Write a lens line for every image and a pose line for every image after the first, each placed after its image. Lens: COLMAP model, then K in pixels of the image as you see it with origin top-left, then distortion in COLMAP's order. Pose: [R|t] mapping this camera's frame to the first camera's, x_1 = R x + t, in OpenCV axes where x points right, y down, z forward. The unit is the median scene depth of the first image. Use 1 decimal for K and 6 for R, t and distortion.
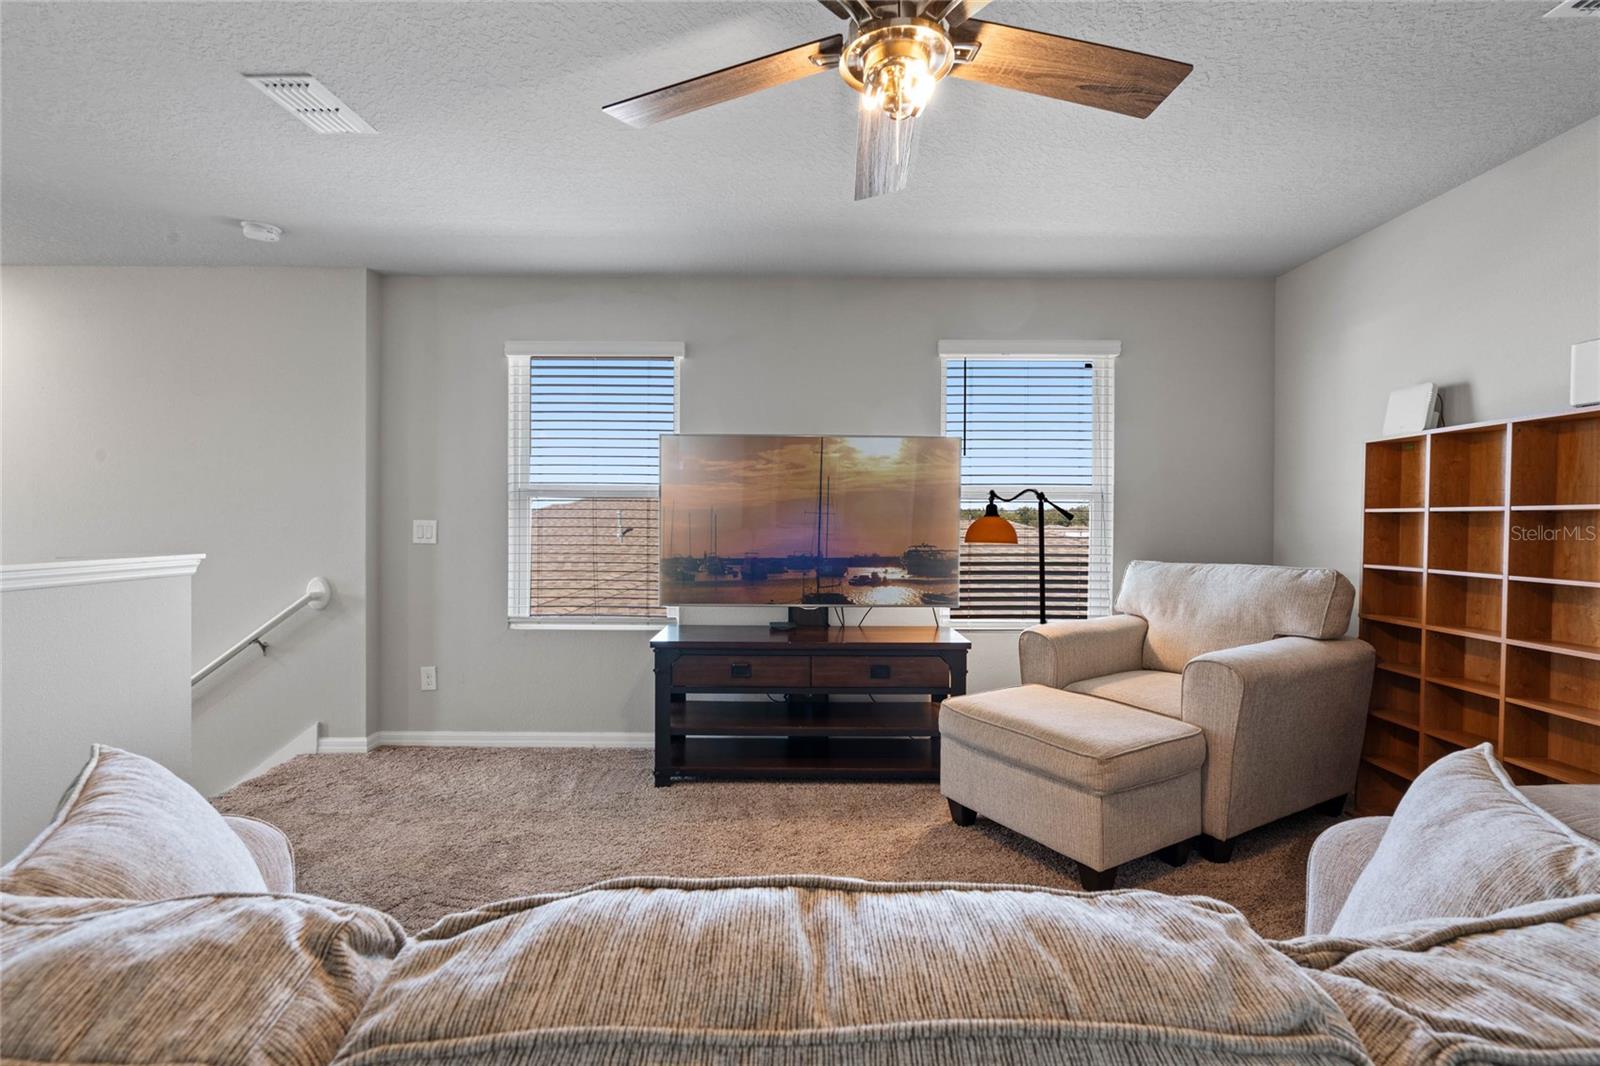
lens RADIAL K [[737.2, 0, 800.0], [0, 737.2, 533.0], [0, 0, 1]] dist [0.000933, 0.000092]
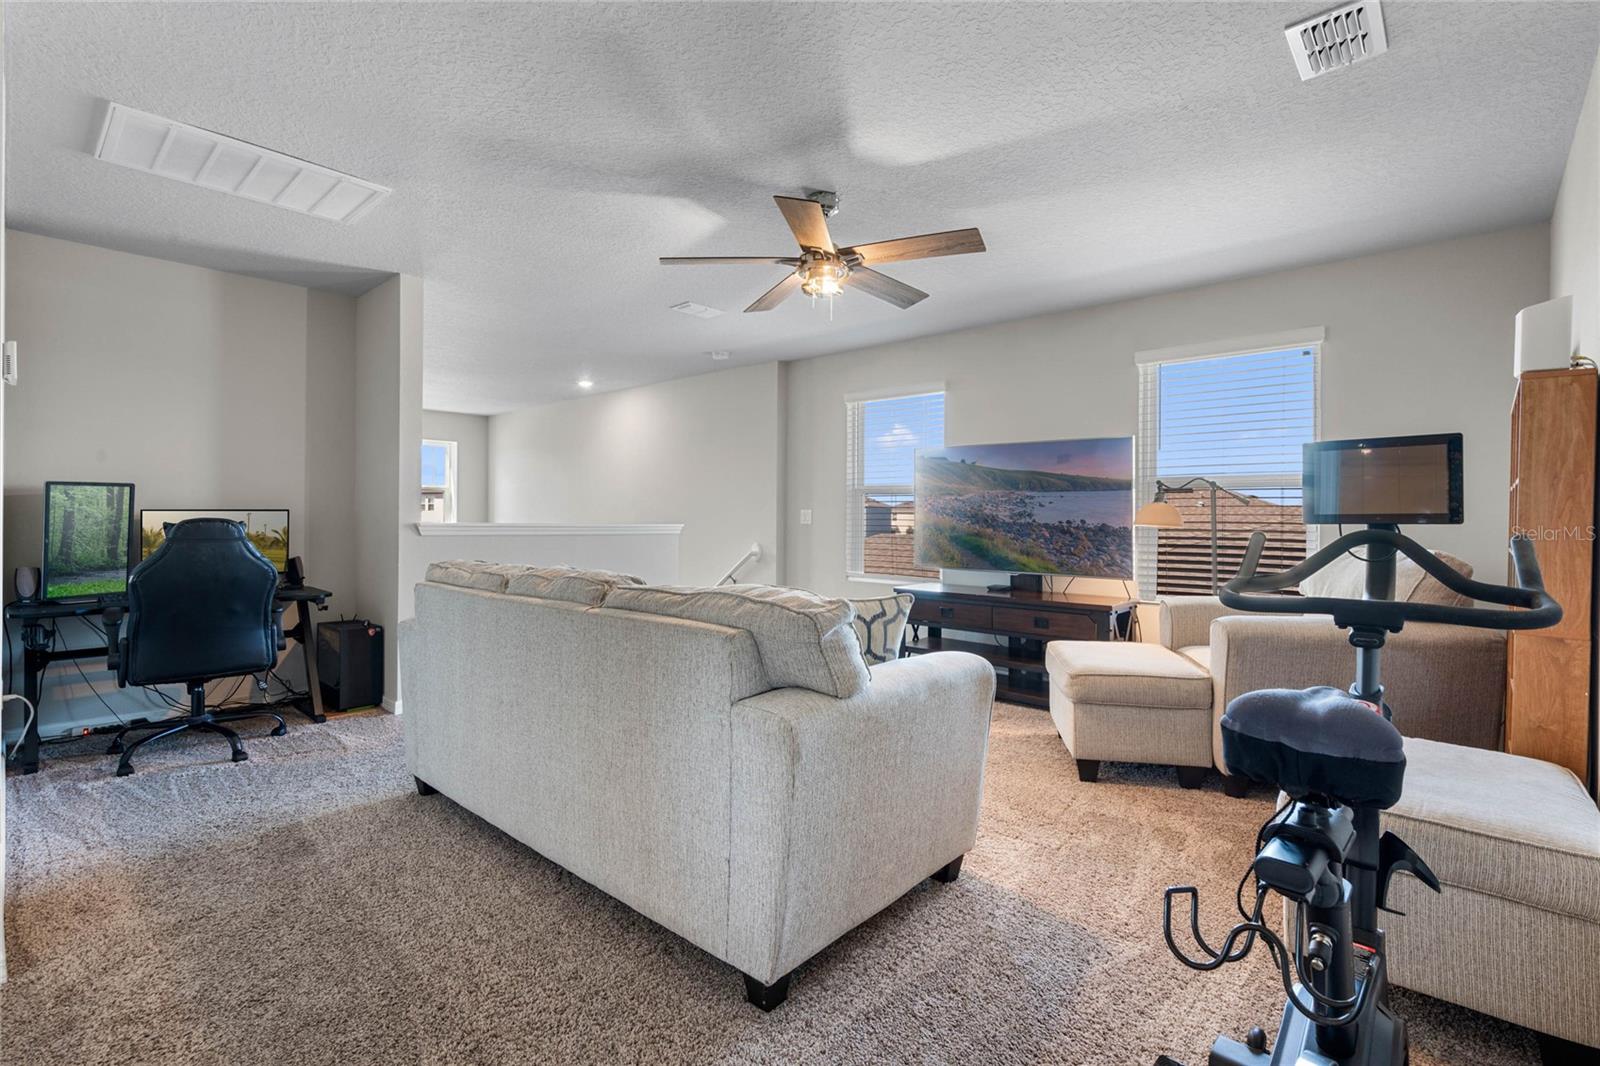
lens RADIAL K [[737.2, 0, 800.0], [0, 737.2, 533.0], [0, 0, 1]] dist [0.000933, 0.000092]
pose [[0.744941, 0.015404, -0.666952, 0.579261], [-0.014773, 0.999869, 0.006594, 0.024263], [0.666966, 0.004941, 0.745072, -0.223560]]
